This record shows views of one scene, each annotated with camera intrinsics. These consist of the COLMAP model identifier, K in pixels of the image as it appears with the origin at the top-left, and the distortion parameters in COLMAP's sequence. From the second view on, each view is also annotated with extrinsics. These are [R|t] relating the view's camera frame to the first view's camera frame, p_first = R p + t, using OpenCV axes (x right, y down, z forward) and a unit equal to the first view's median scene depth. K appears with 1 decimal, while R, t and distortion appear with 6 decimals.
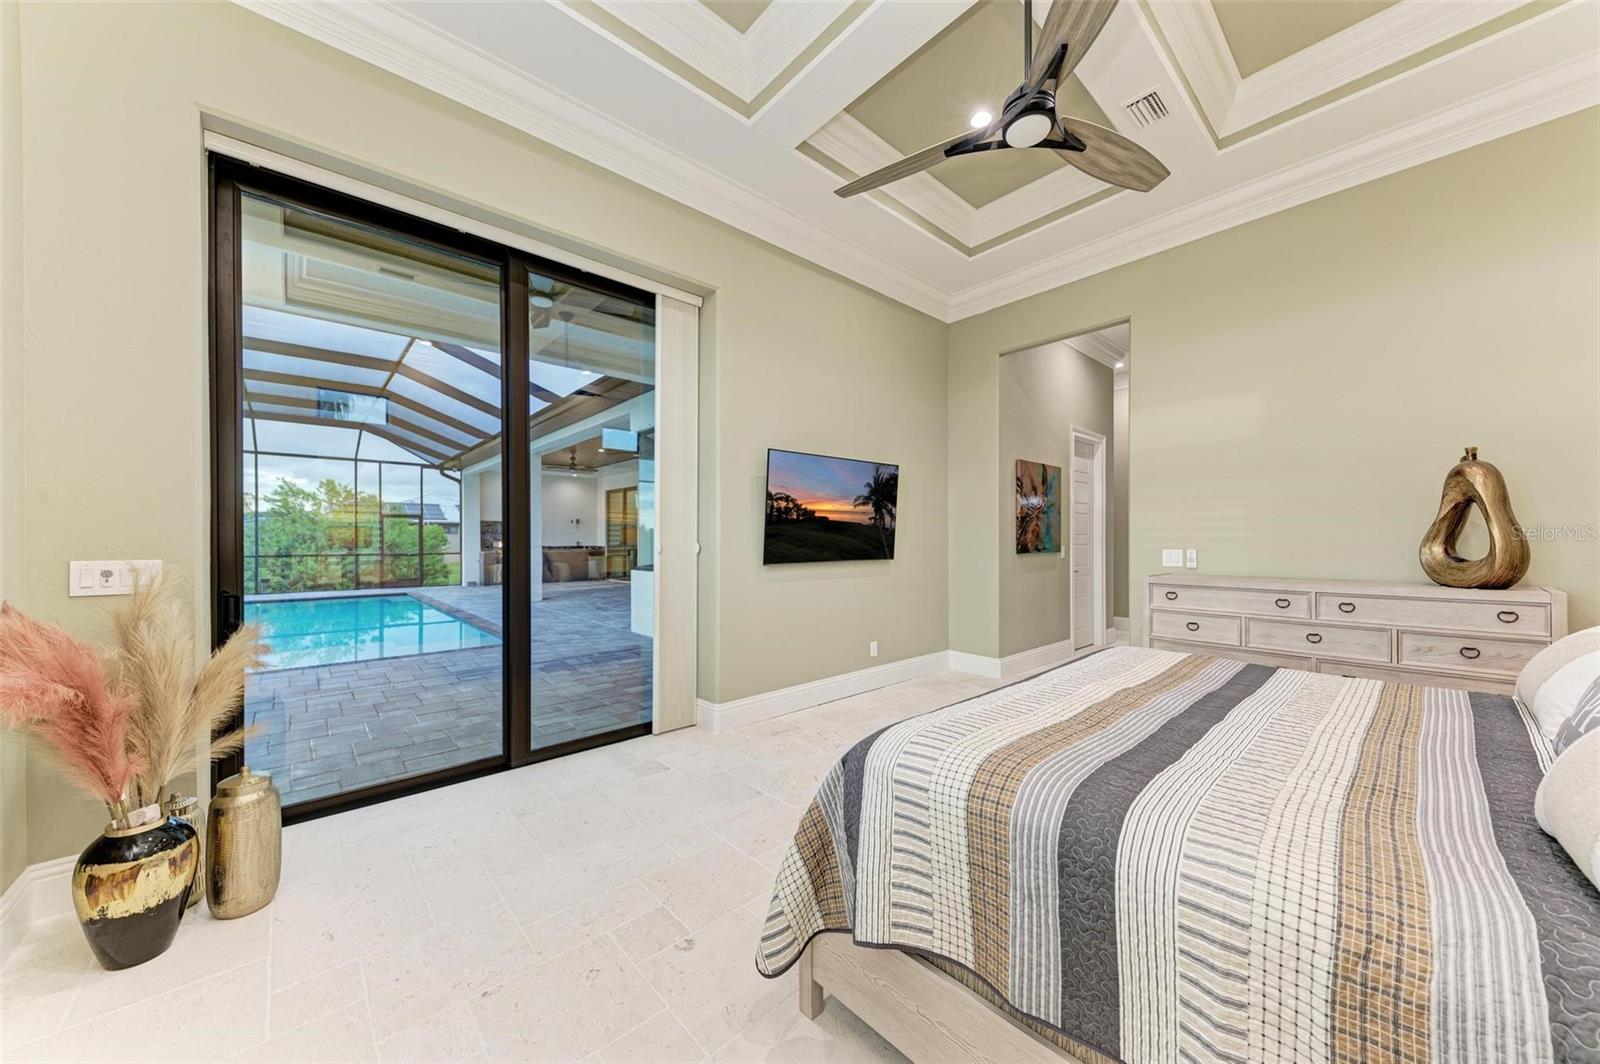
lens RADIAL K [[563.9, 0, 806.0], [0, 563.9, 539.6], [0, 0, 1]] dist [0.010486, -0.003880]
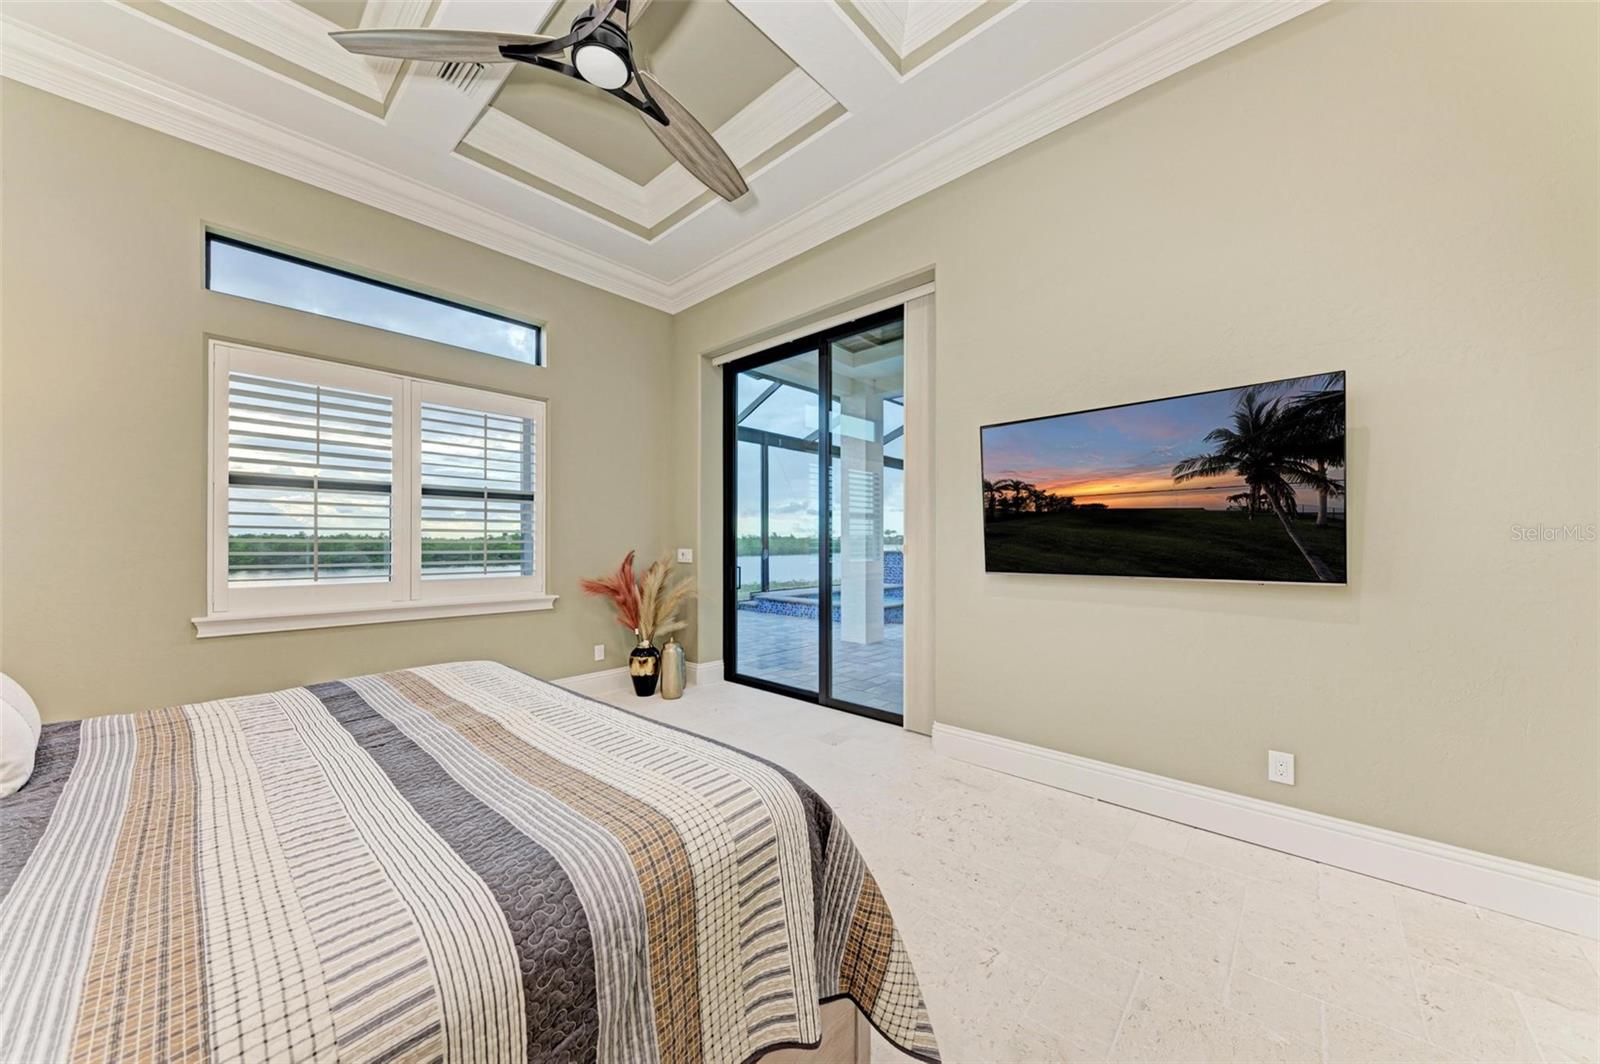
lens RADIAL K [[563.9, 0, 804.4], [0, 563.9, 532.4], [0, 0, 1]] dist [0.010486, -0.003880]
pose [[0.110761, -0.013187, -0.993760, 0.647267], [0.016886, 0.999793, -0.011385, -0.007220], [0.993704, -0.015519, 0.110960, 0.614954]]
